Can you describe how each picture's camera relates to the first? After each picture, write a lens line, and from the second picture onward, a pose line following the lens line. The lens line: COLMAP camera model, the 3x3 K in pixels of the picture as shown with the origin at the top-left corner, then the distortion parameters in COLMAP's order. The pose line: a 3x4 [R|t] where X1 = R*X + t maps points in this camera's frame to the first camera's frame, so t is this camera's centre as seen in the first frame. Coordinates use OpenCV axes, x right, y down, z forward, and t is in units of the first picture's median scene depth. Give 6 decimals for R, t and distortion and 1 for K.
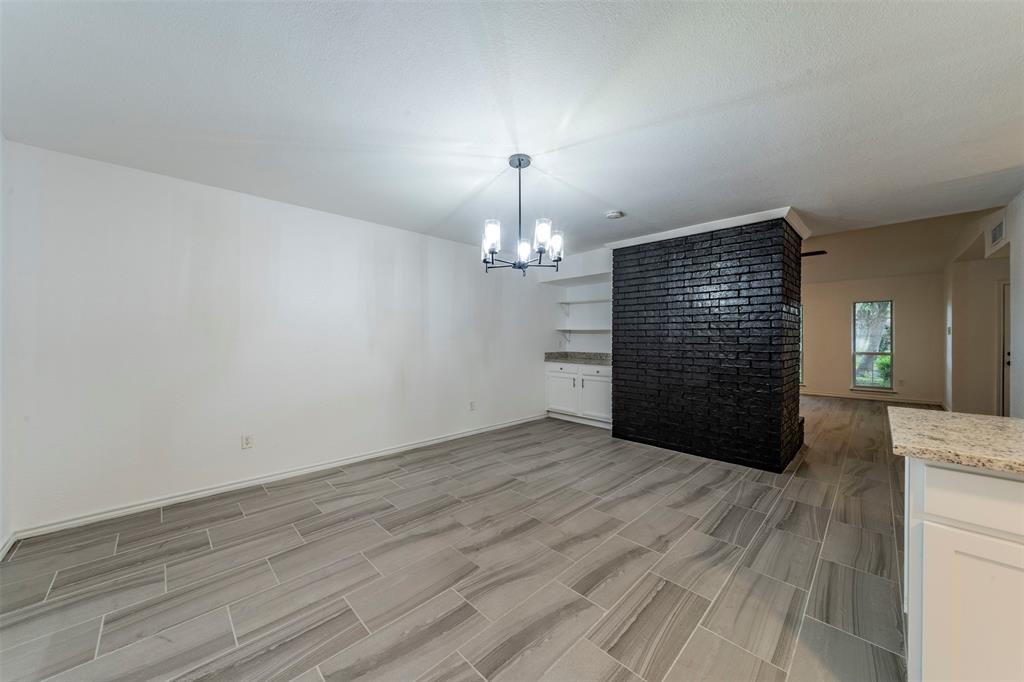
lens RADIAL K [[357.2, 0, 504.3], [0, 357.2, 339.0], [0, 0, 1]] dist [-0.000818, -0.000094]
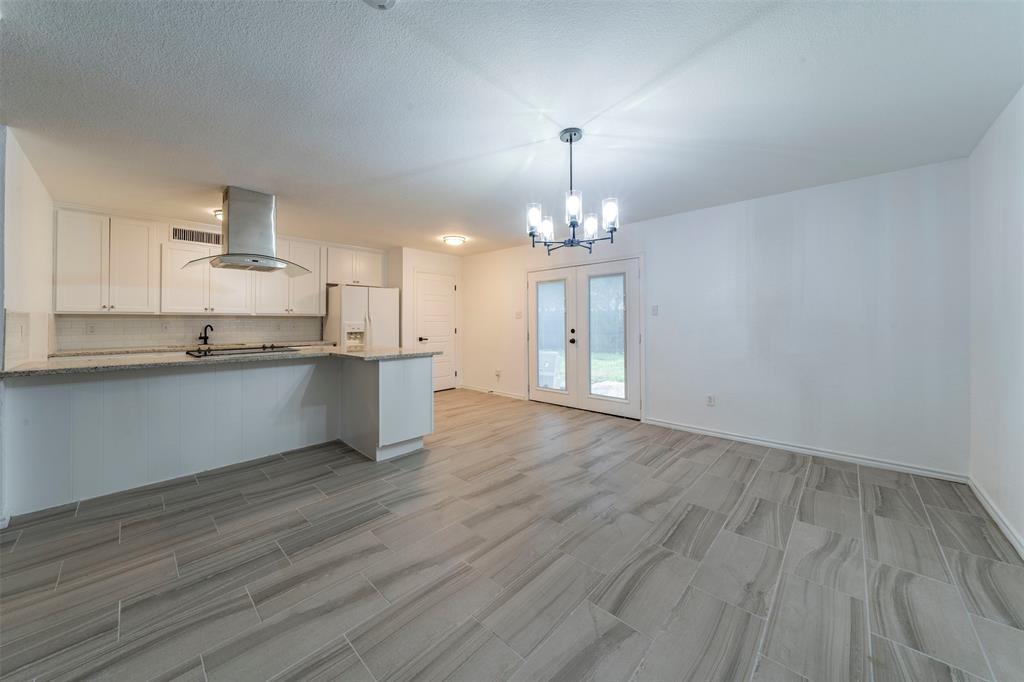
lens RADIAL K [[365.1, 0, 506.9], [0, 365.1, 322.7], [0, 0, 1]] dist [-0.008206, 0.000071]
pose [[-0.998848, 0.000577, -0.047982, 0.168577], [0.000231, 0.999974, 0.007228, -0.006690], [0.047985, 0.007209, -0.998822, 1.236328]]
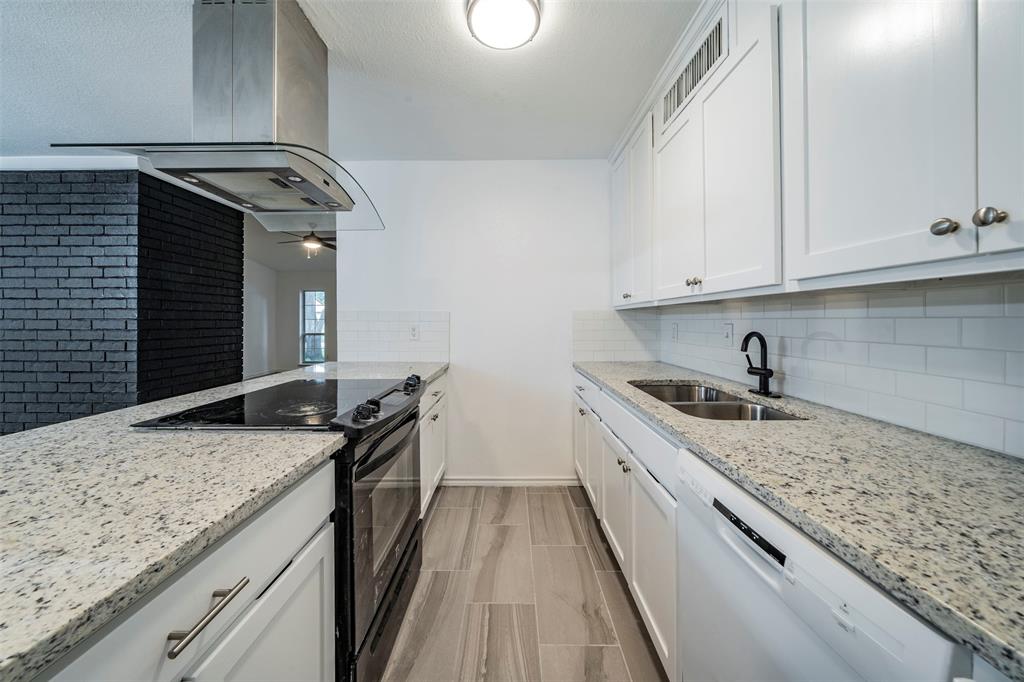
lens RADIAL K [[365.1, 0, 506.9], [0, 365.1, 322.7], [0, 0, 1]] dist [-0.008206, 0.000071]
pose [[0.697157, -0.006259, 0.716891, 0.667637], [0.002636, 0.999978, 0.006167, -0.002679], [-0.716914, -0.002409, 0.697157, -0.129276]]
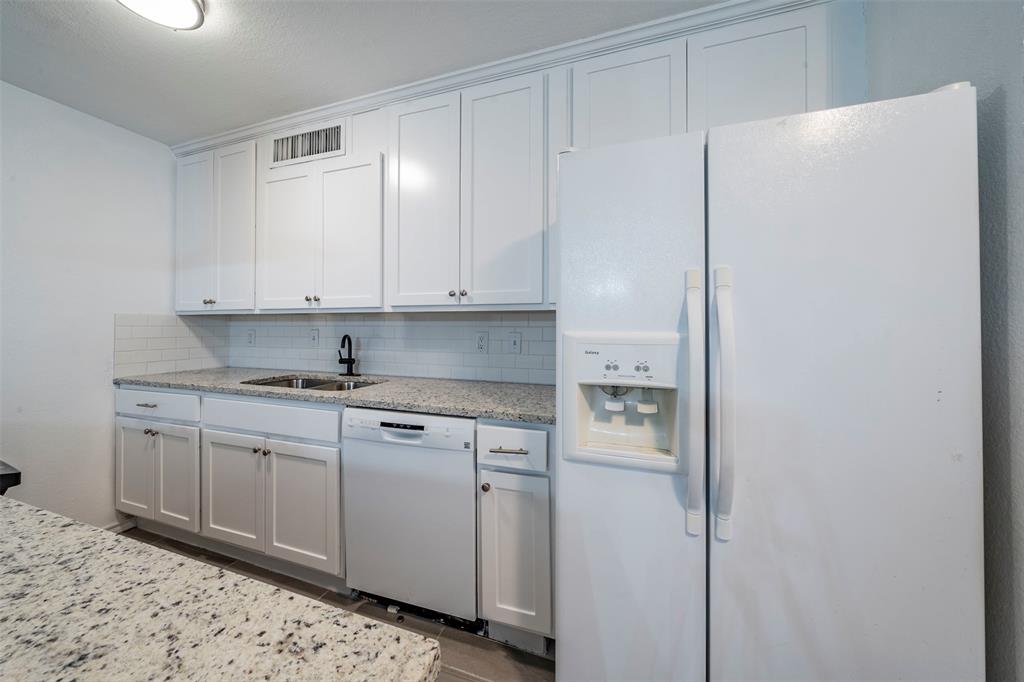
lens RADIAL K [[361.4, 0, 500.9], [0, 361.4, 322.2], [0, 0, 1]] dist [-0.001231, -0.000085]
pose [[-0.447457, 0.011472, 0.894232, 0.493419], [-0.002837, 0.999894, -0.014247, -0.002707], [-0.894301, -0.008912, -0.447377, -0.010393]]
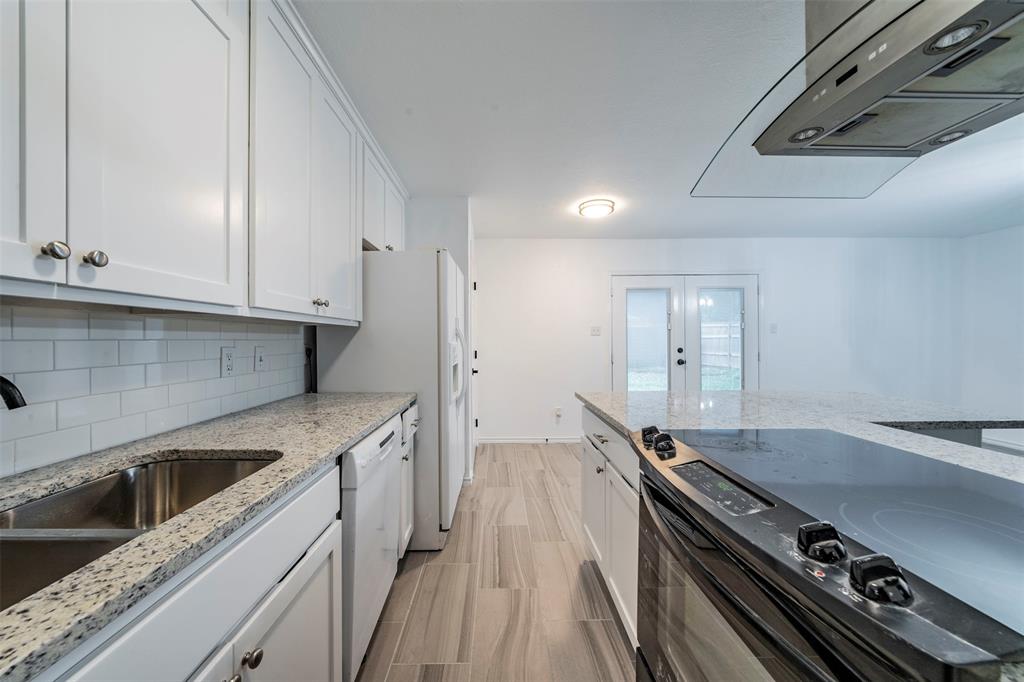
lens RADIAL K [[357.2, 0, 504.3], [0, 357.2, 339.0], [0, 0, 1]] dist [-0.000818, -0.000094]
pose [[-0.678224, 0.002399, -0.734851, 1.073278], [0.000609, 0.999996, 0.002702, -0.005216], [0.734855, 0.001386, -0.678223, 0.258291]]
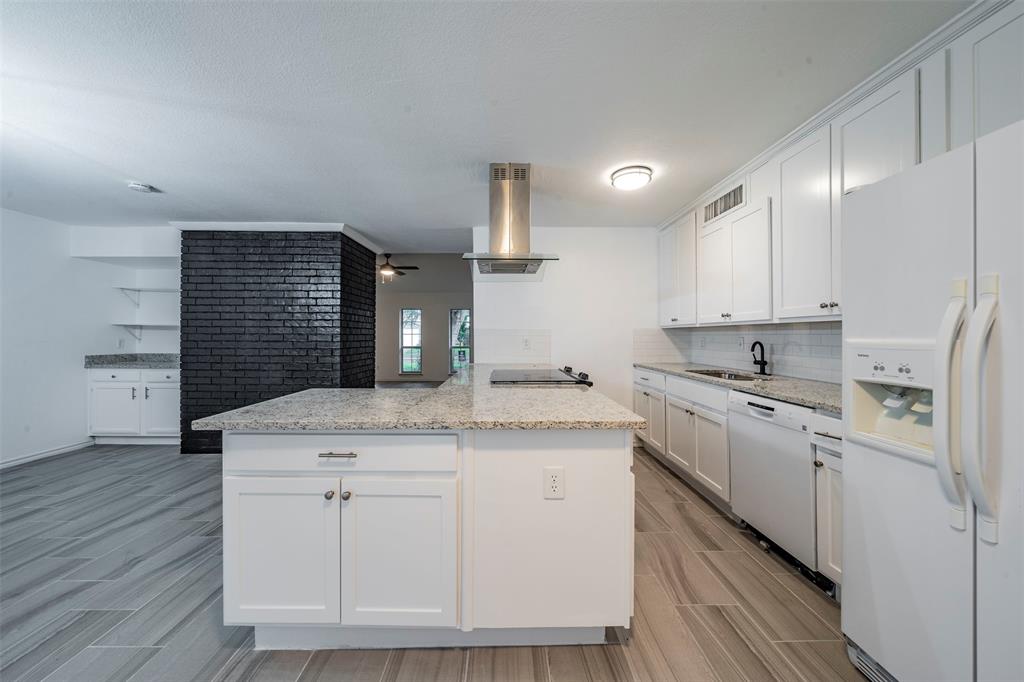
lens RADIAL K [[364.3, 0, 511.0], [0, 364.3, 335.8], [0, 0, 1]] dist [-0.006466, -0.000143]
pose [[0.676405, -0.001172, 0.736529, 0.243184], [0.000902, 0.999999, 0.000762, -0.002362], [-0.736529, 0.000149, 0.676406, -0.178839]]
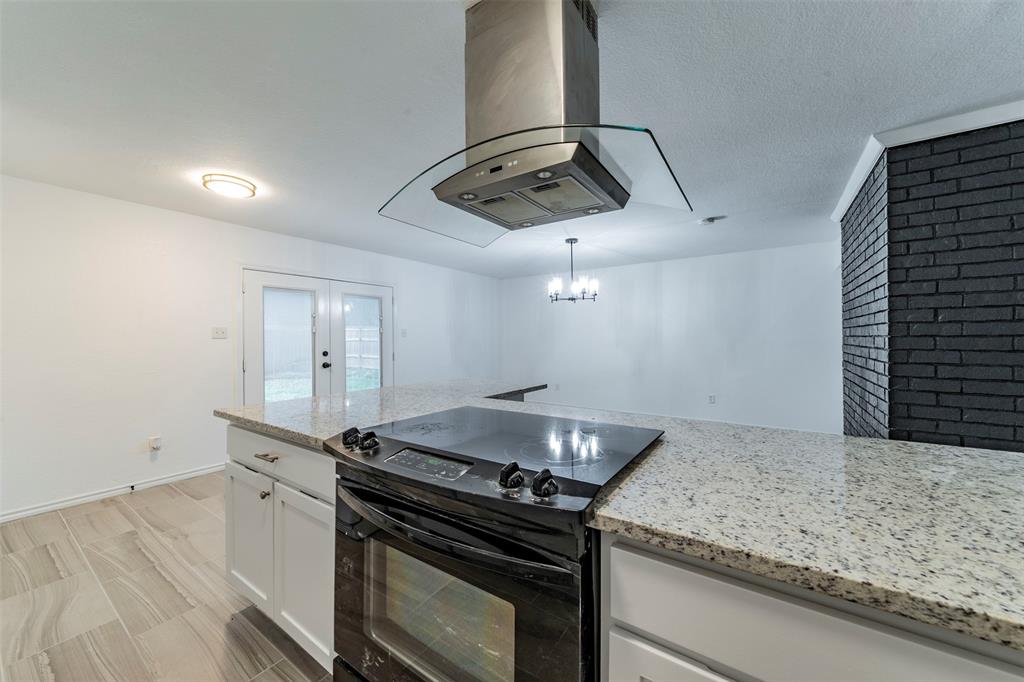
lens RADIAL K [[363.5, 0, 487.2], [0, 363.5, 335.7], [0, 0, 1]] dist [0.000836, 0.000139]
pose [[0.152229, -0.013245, -0.988256, 1.083269], [0.005518, 0.999906, -0.012551, -0.005590], [0.988330, -0.003543, 0.152288, 0.239496]]
